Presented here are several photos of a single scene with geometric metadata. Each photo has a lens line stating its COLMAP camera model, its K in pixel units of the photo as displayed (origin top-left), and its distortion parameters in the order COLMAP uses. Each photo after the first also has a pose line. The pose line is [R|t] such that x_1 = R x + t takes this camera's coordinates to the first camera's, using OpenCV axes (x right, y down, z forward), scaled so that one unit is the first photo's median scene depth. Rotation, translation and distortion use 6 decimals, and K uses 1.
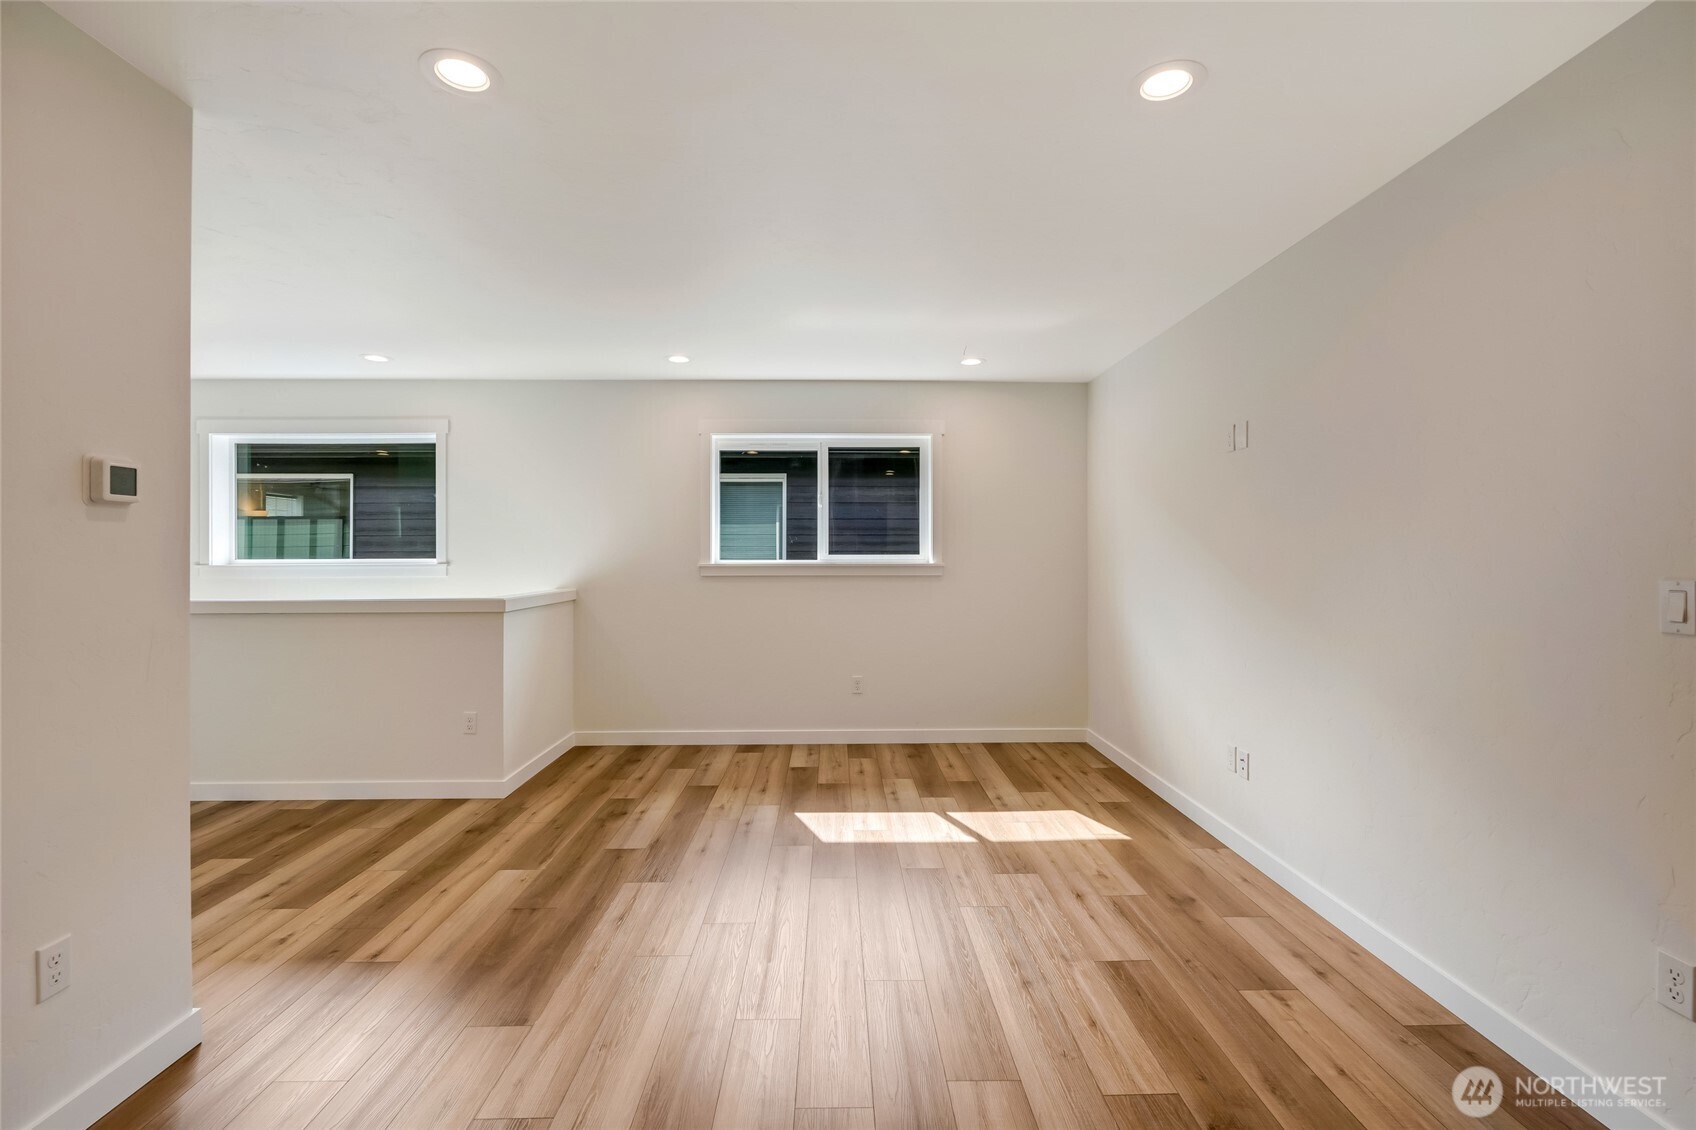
lens RADIAL K [[749.8, 0, 849.5], [0, 749.8, 559.5], [0, 0, 1]] dist [-0.003235, -0.000592]
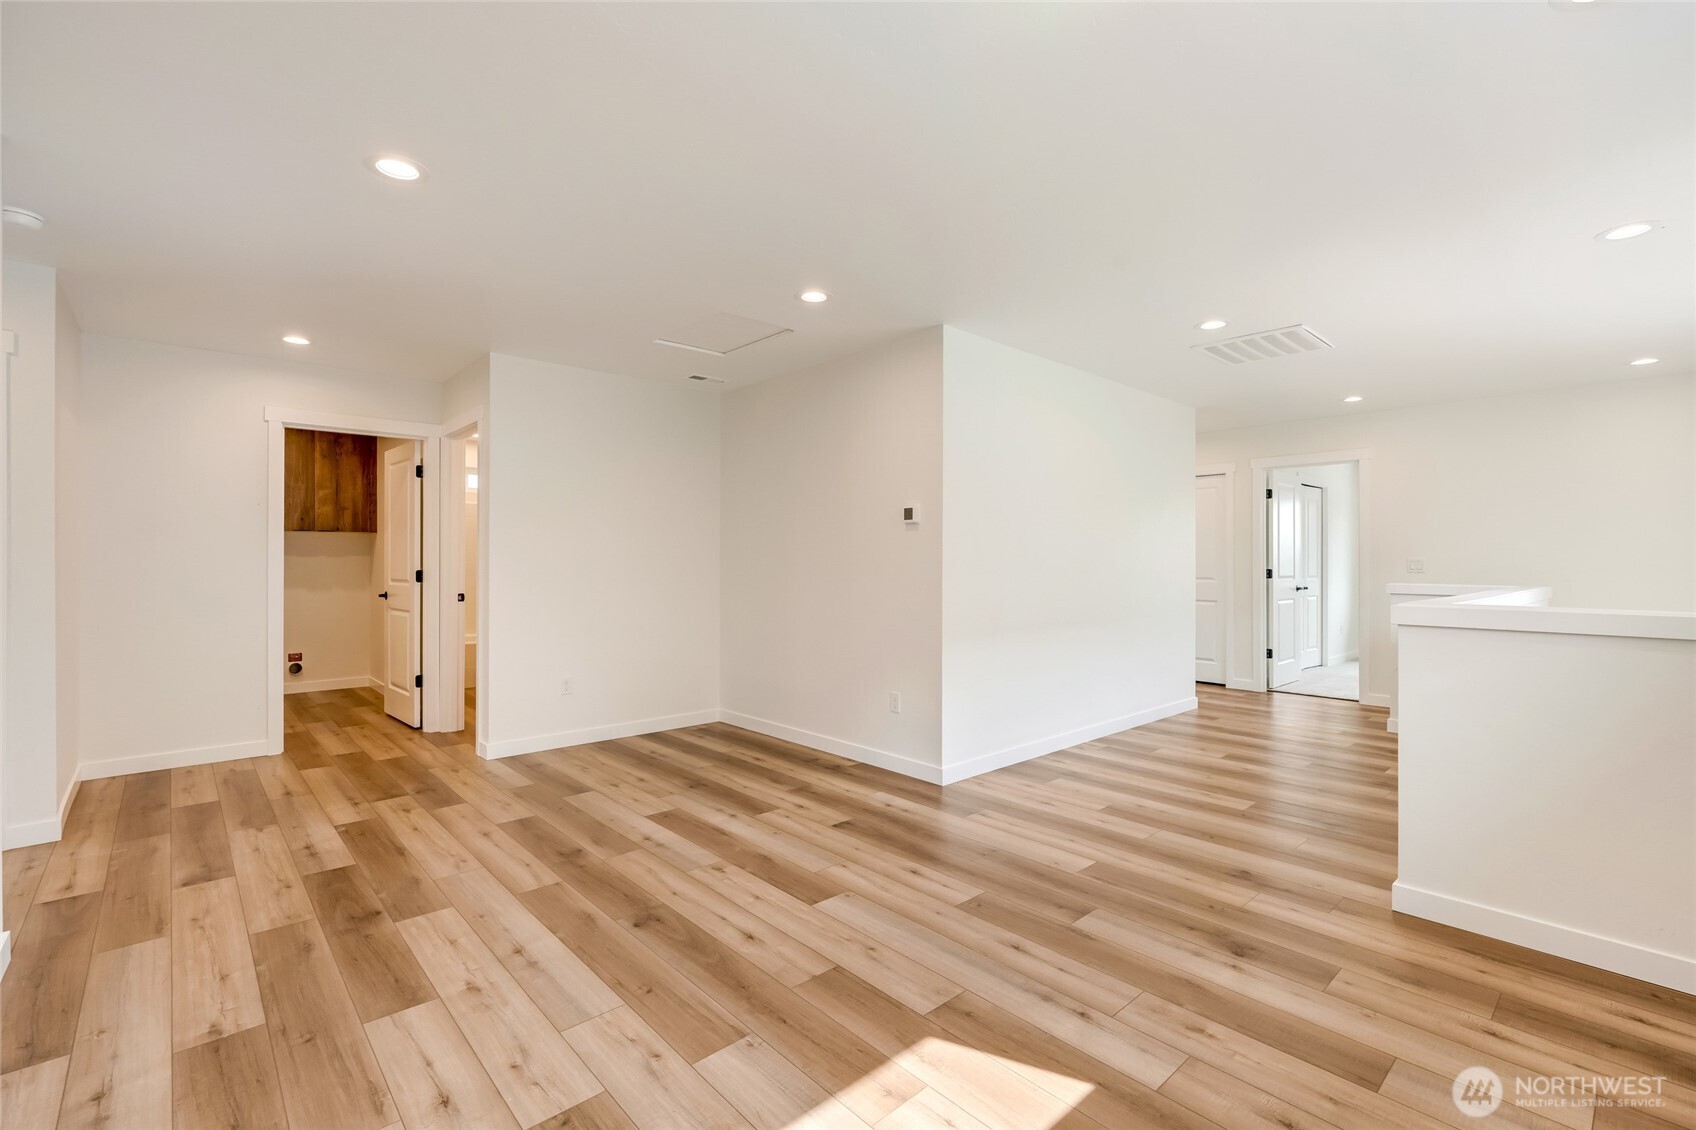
lens RADIAL K [[749.8, 0, 850.4], [0, 749.8, 562.3], [0, 0, 1]] dist [-0.003235, -0.000592]
pose [[-0.756557, 0.001270, -0.653926, 0.395380], [-0.004541, 0.999964, 0.007196, 0.017486], [0.653912, 0.008413, -0.756524, 1.455572]]
